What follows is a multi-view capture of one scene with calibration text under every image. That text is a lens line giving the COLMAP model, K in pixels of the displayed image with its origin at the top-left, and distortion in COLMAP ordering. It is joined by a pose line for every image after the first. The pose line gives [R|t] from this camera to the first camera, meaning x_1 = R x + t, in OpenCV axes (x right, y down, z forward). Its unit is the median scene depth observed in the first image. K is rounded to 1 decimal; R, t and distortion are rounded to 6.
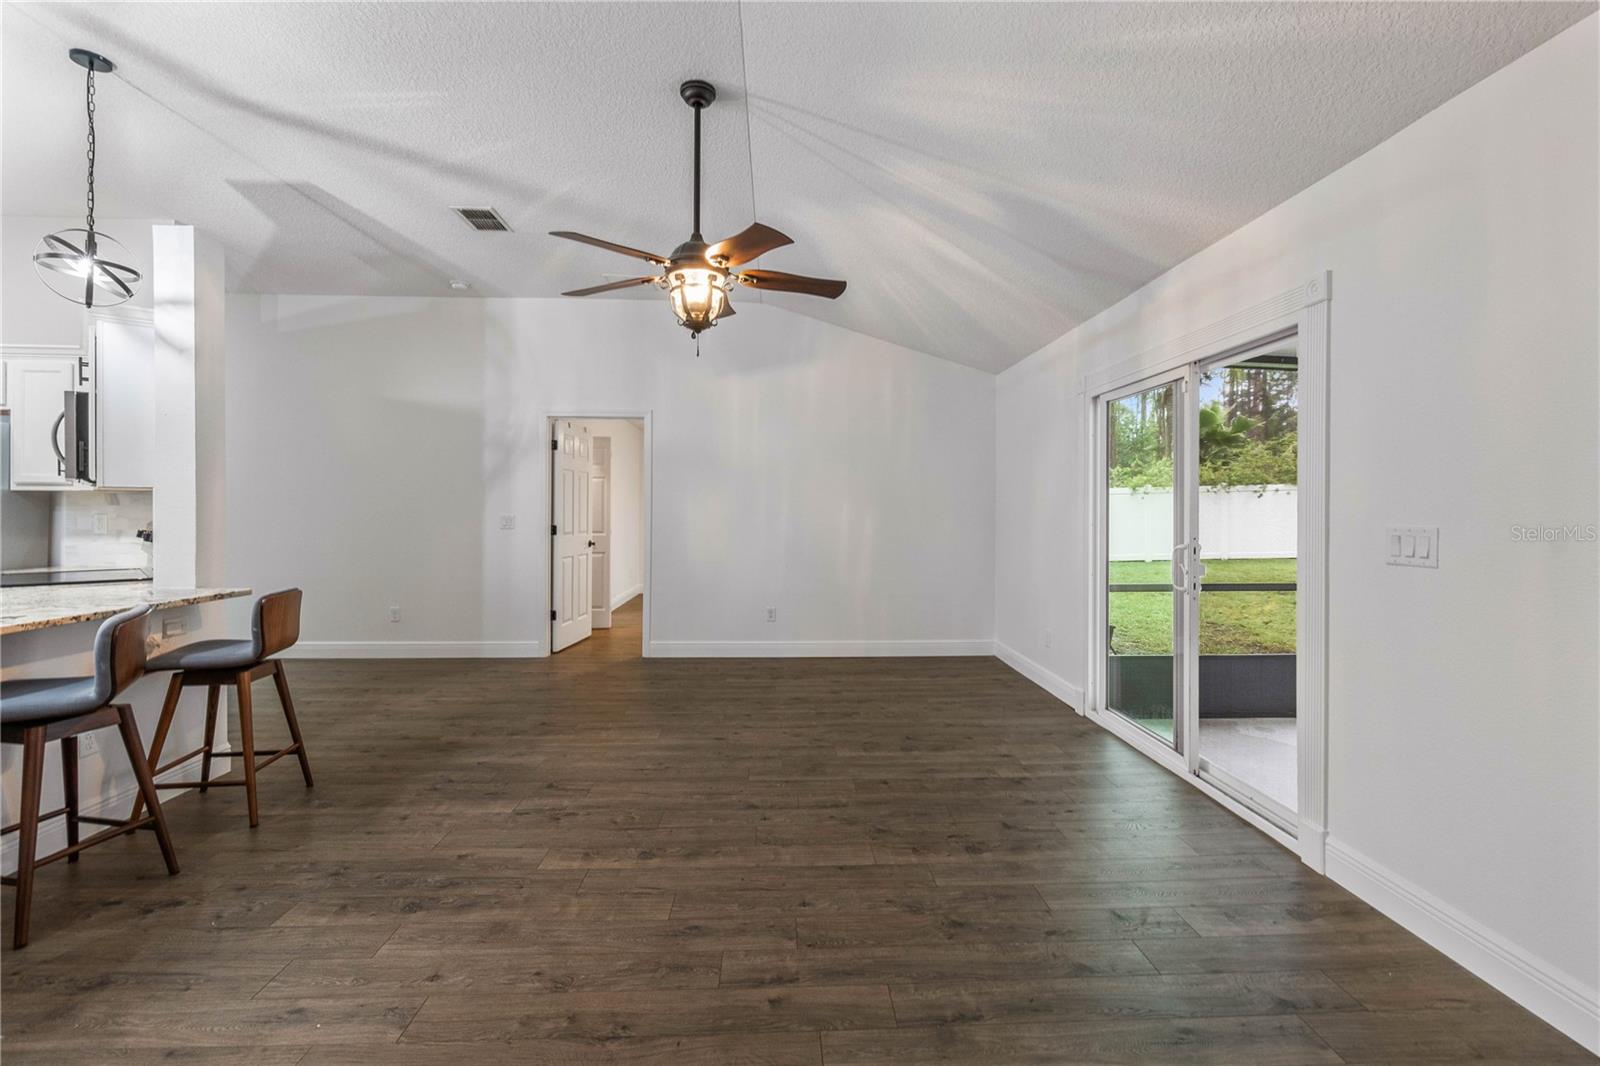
lens RADIAL K [[687.3, 0, 803.8], [0, 687.3, 509.7], [0, 0, 1]] dist [-0.006154, 0.003158]
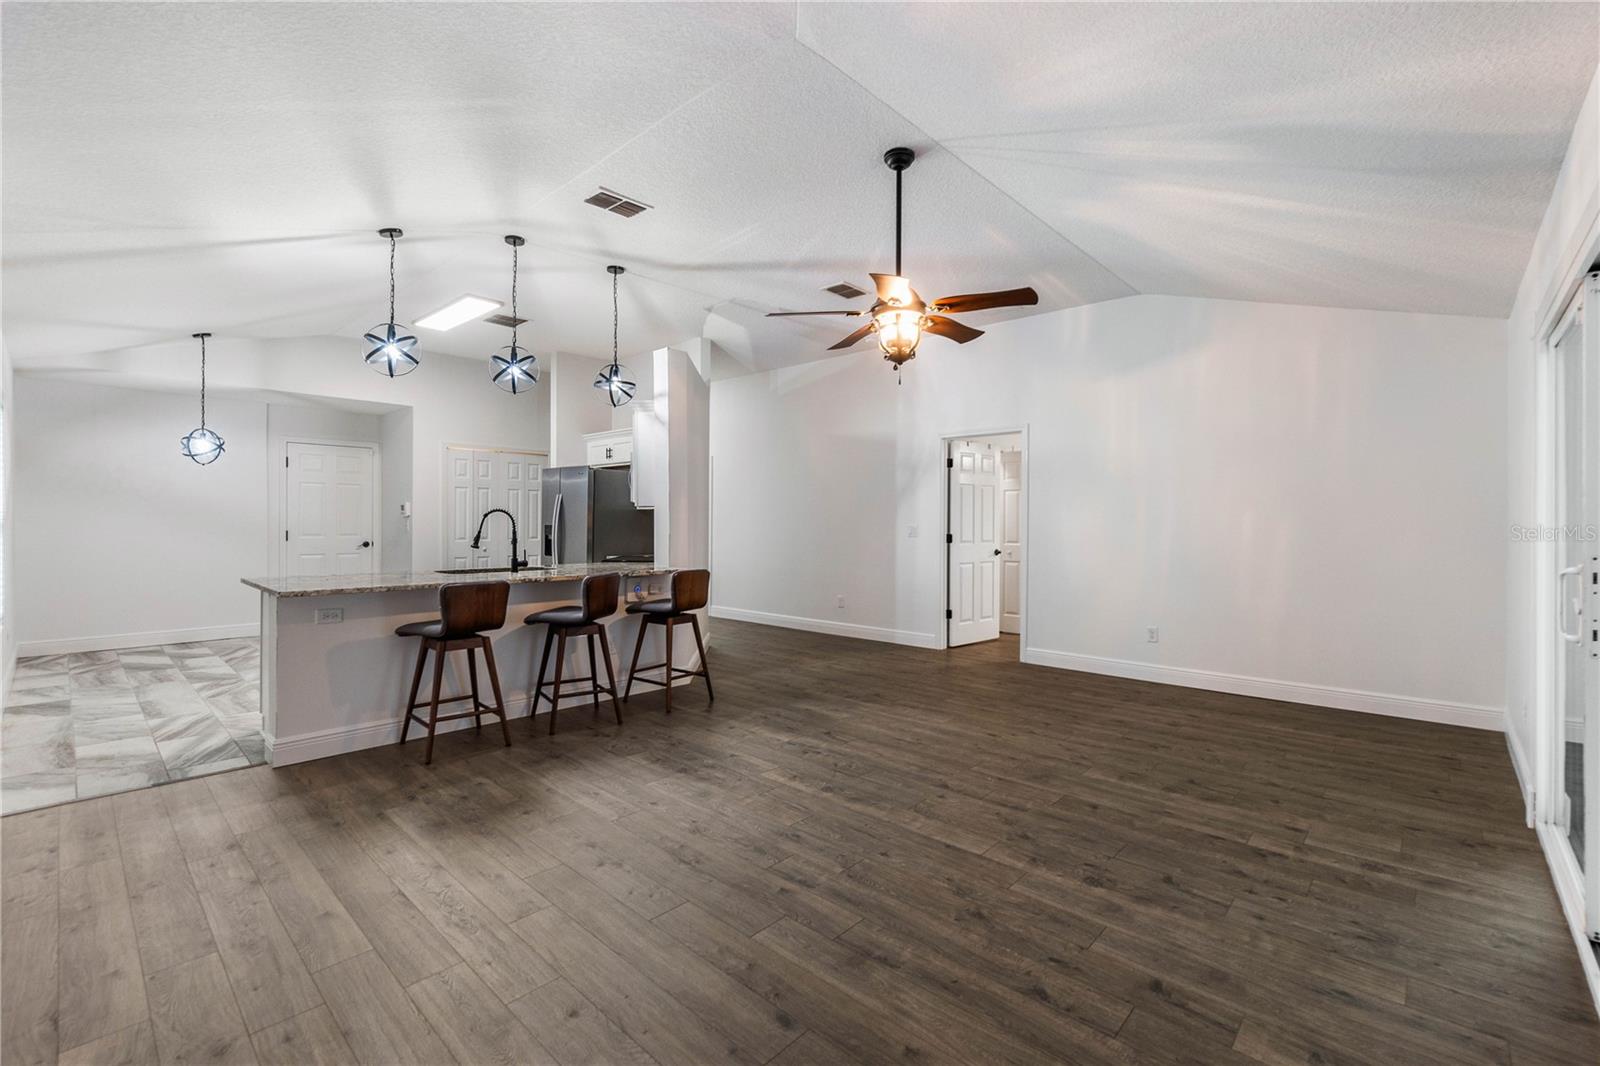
lens RADIAL K [[687.3, 0, 806.0], [0, 687.3, 528.0], [0, 0, 1]] dist [-0.006154, 0.003158]
pose [[0.708911, 0.004120, -0.705285, 0.528129], [0.000130, 0.999982, 0.005972, 0.010691], [0.705297, -0.004326, 0.708898, 0.061458]]
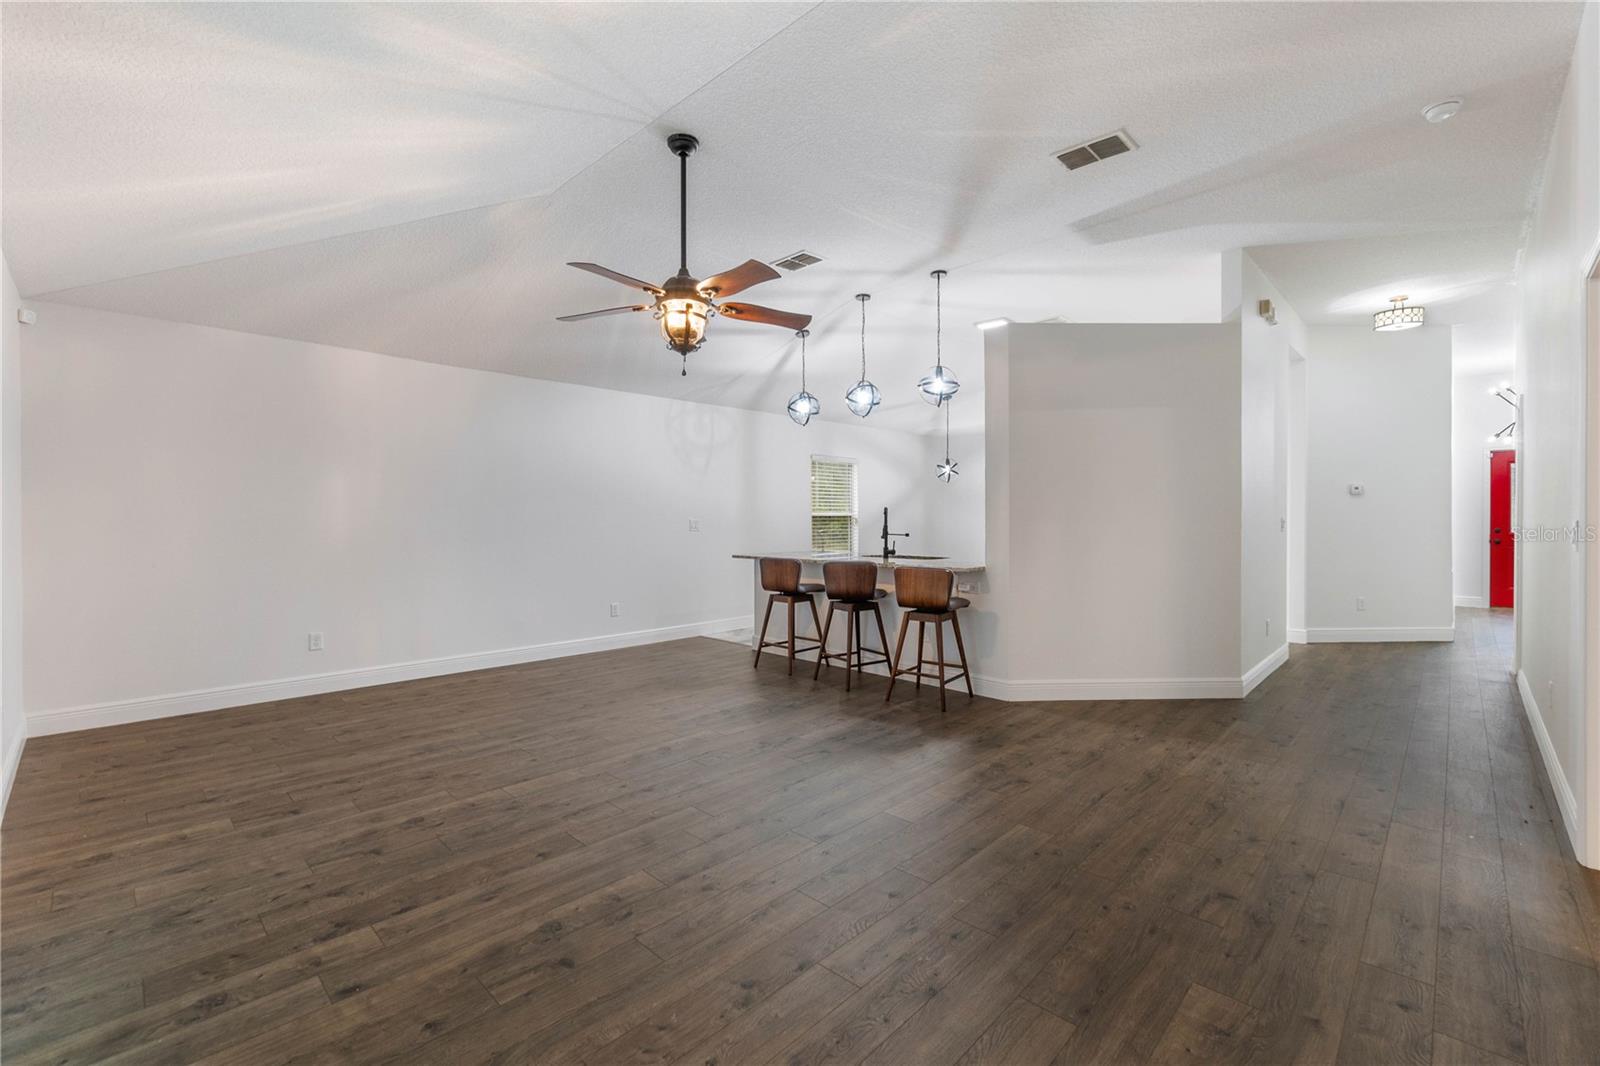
lens RADIAL K [[687.3, 0, 809.4], [0, 687.3, 534.1], [0, 0, 1]] dist [-0.006154, 0.003158]
pose [[-0.717009, 0.011281, -0.696973, 0.468788], [-0.001621, 0.999839, 0.017852, 0.016450], [0.697062, 0.013930, -0.716875, 1.874717]]
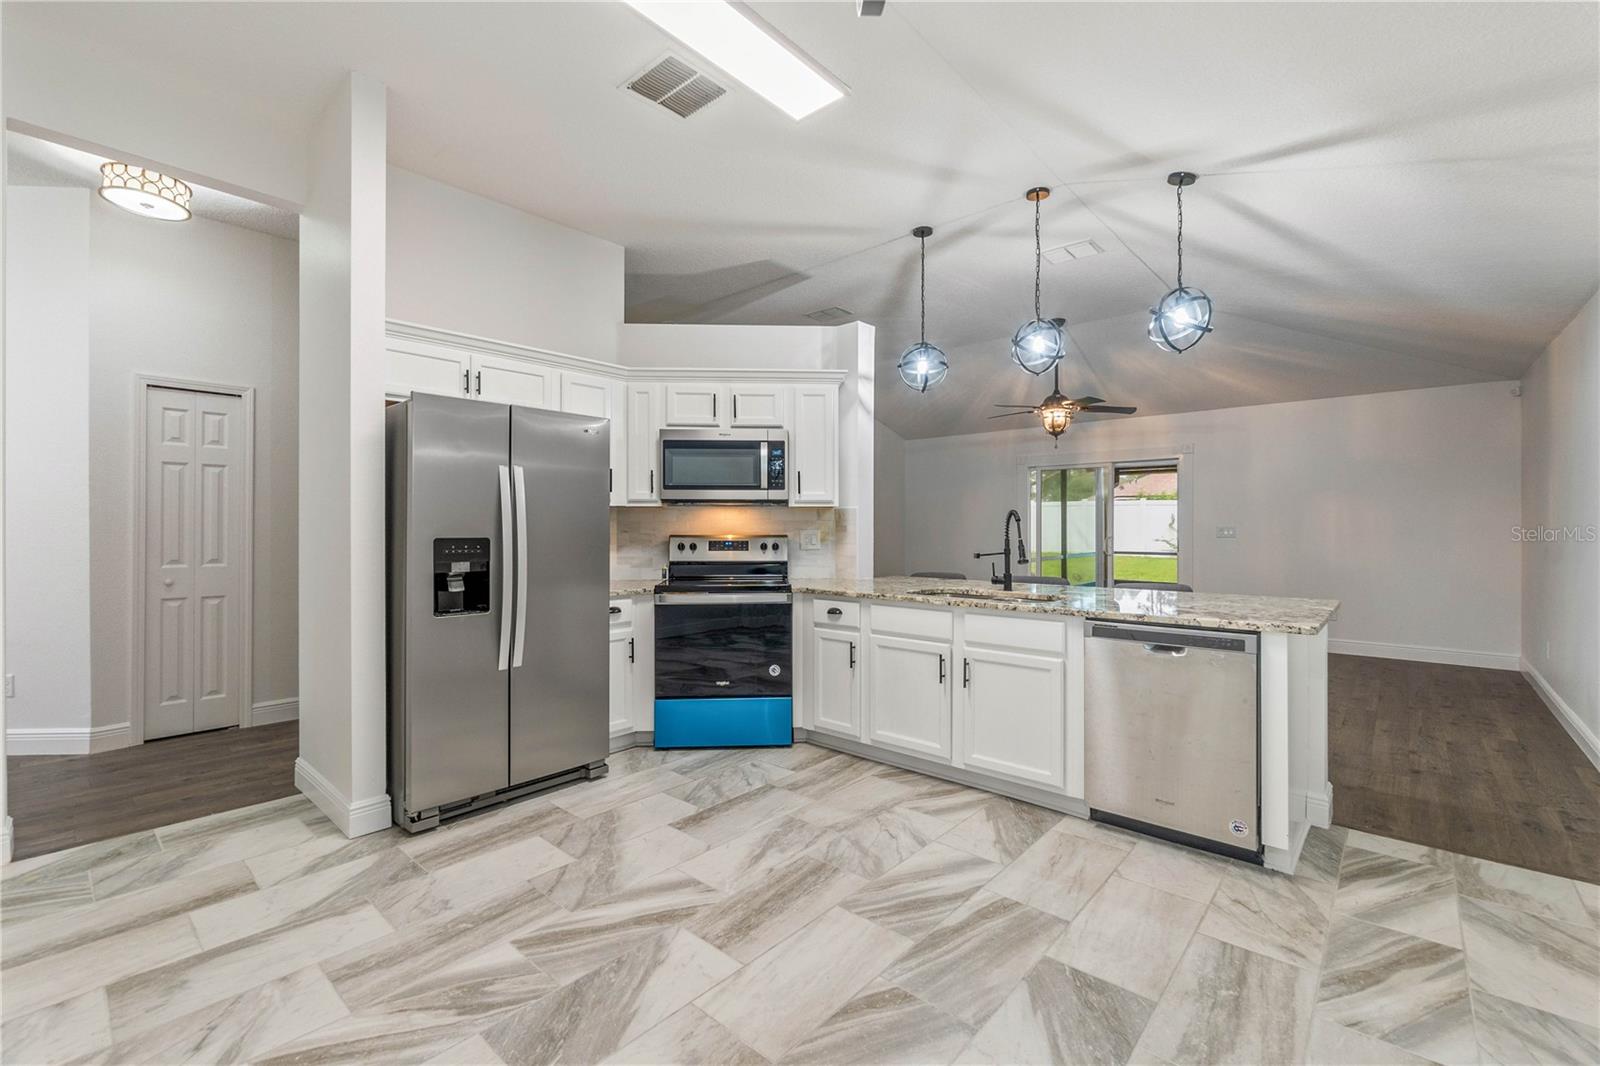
lens RADIAL K [[687.3, 0, 807.1], [0, 687.3, 524.3], [0, 0, 1]] dist [-0.006154, 0.003158]
pose [[0.688111, -0.005682, 0.725583, -2.080690], [0.004233, 0.999984, 0.003817, -0.005817], [-0.725593, 0.000445, 0.688124, 0.112920]]
